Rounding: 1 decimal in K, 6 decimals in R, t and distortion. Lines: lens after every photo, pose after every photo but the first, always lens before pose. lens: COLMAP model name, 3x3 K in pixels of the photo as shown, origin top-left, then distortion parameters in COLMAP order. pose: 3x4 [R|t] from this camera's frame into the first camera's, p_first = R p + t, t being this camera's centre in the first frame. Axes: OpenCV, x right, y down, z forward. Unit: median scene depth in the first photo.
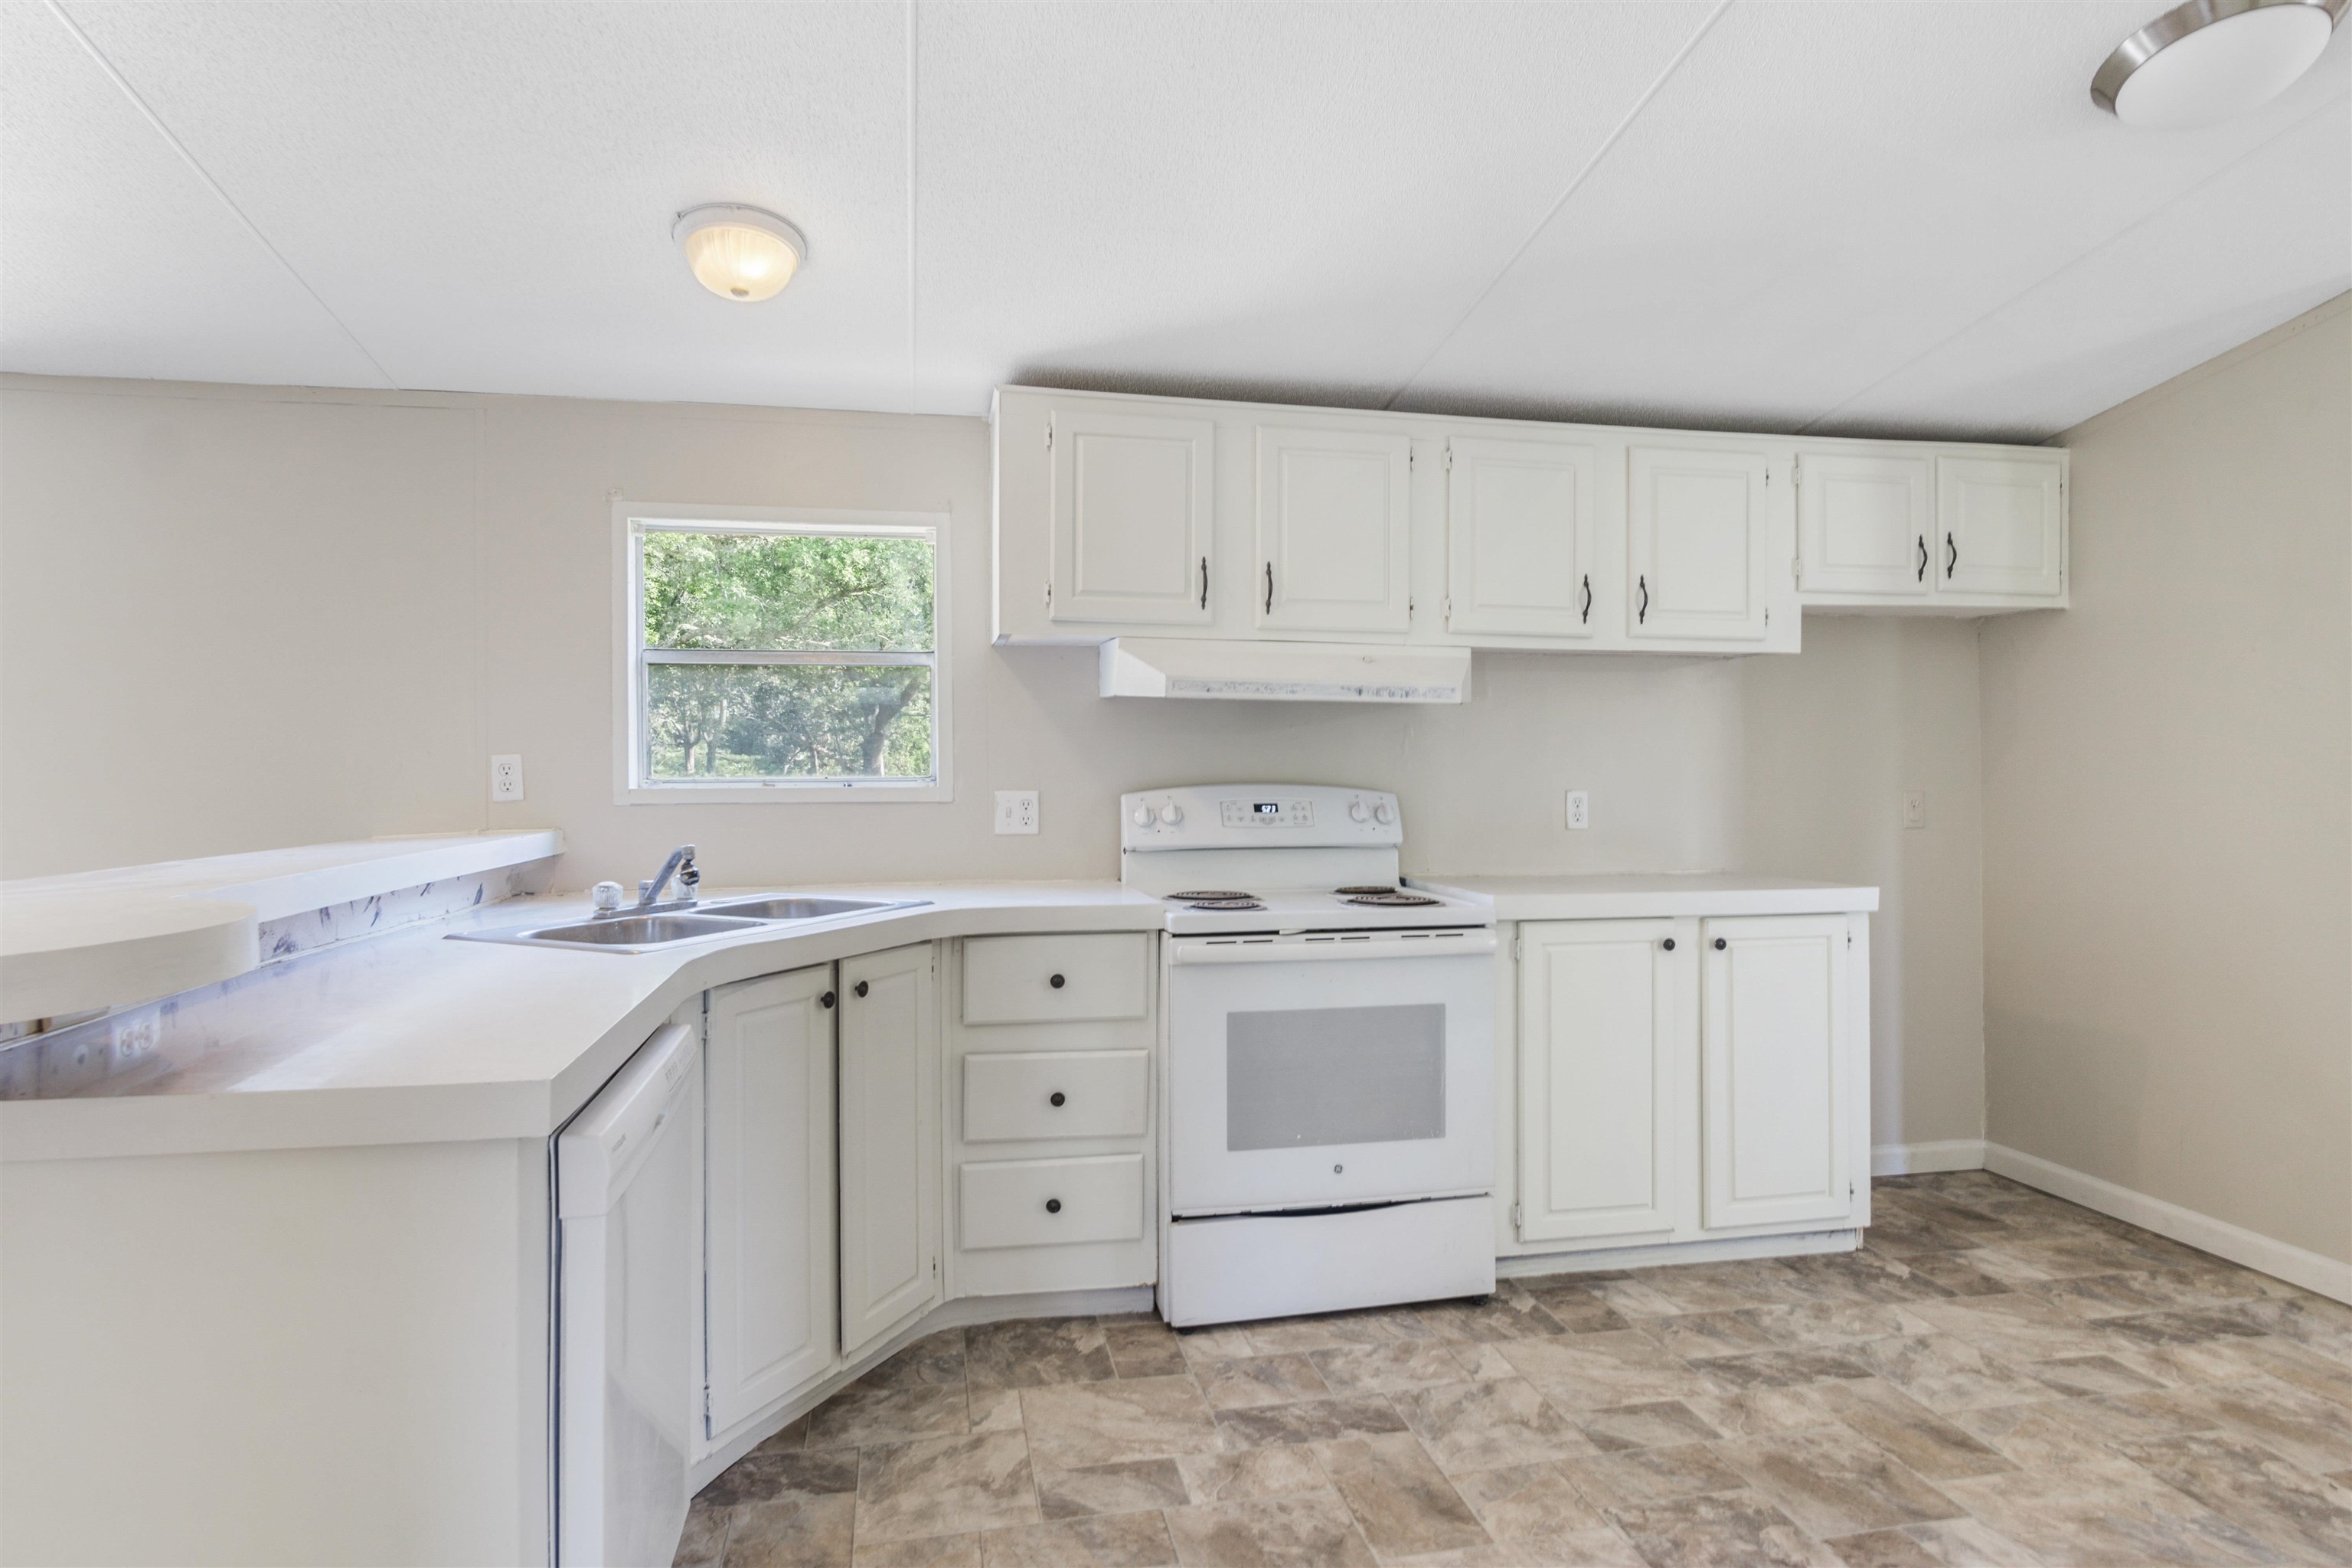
lens RADIAL K [[1274.7, 0, 1170.9], [0, 1274.7, 782.3], [0, 0, 1]] dist [-0.008210, 0.001655]
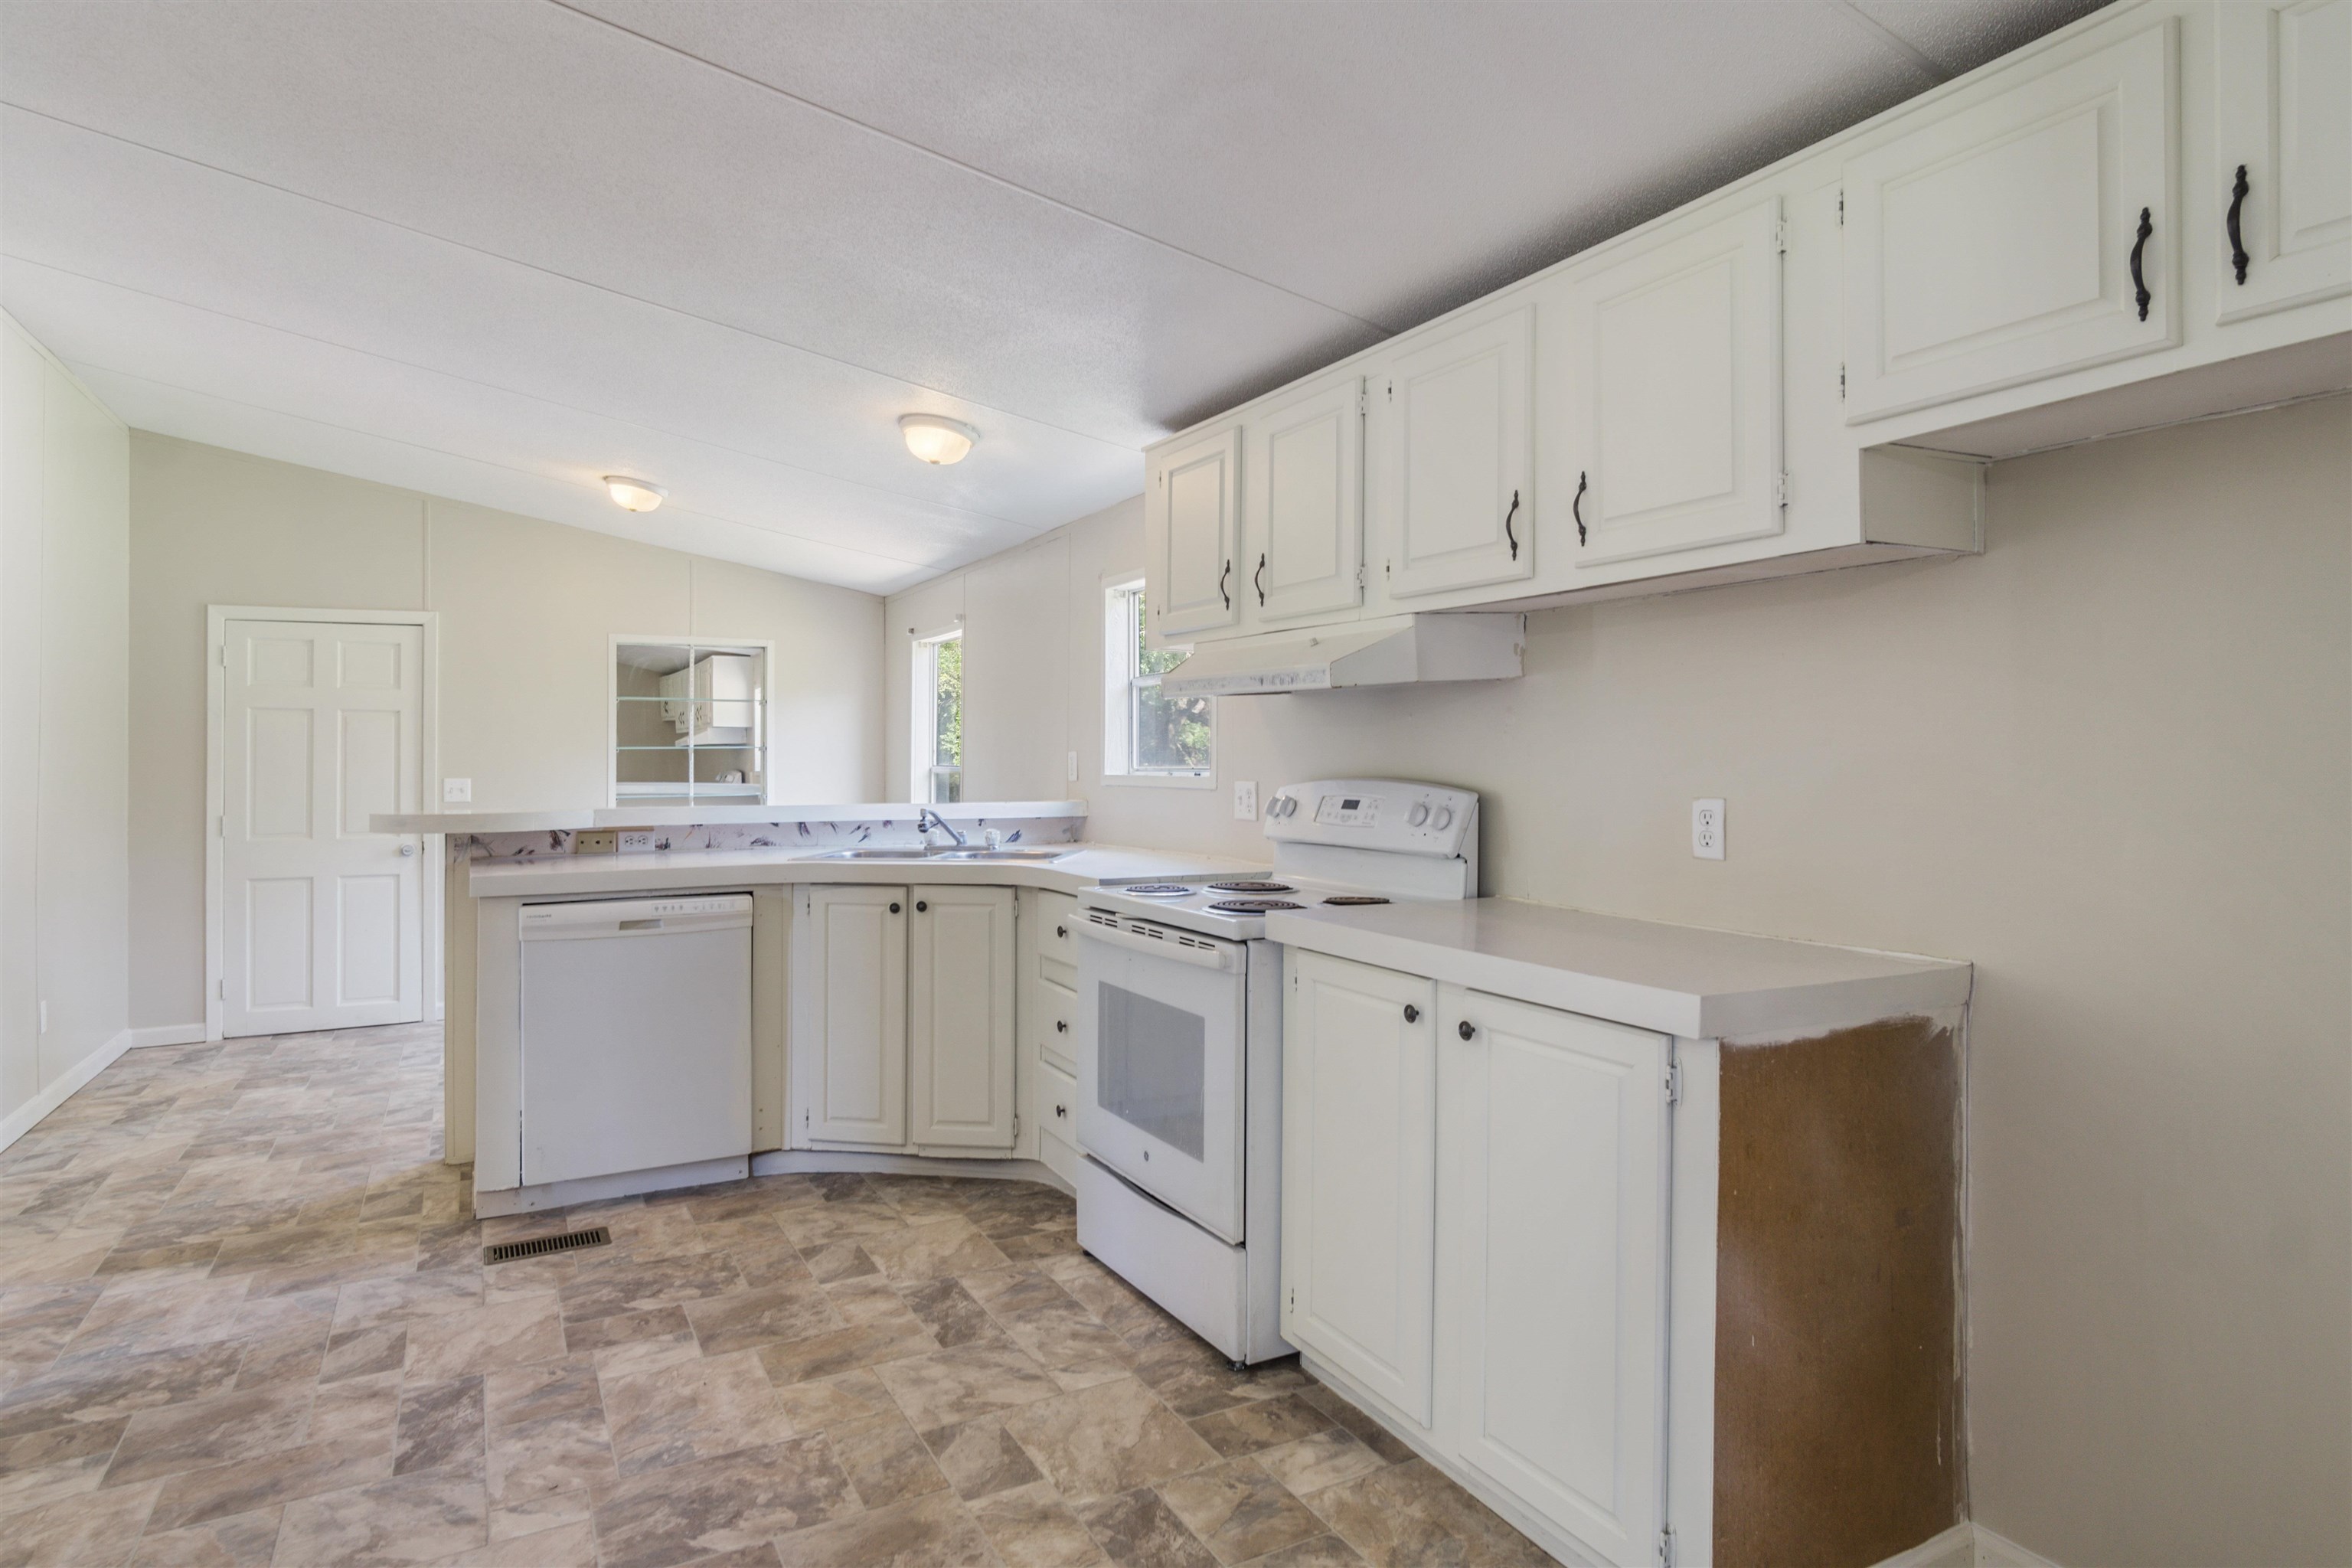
lens RADIAL K [[1281.6, 0, 1163.1], [0, 1281.6, 751.2], [0, 0, 1]] dist [-0.008425, 0.003162]
pose [[0.287063, -0.003874, -0.957904, 1.209131], [-0.009892, 0.999927, -0.007008, -0.014194], [0.957861, 0.011488, 0.287003, 0.773209]]
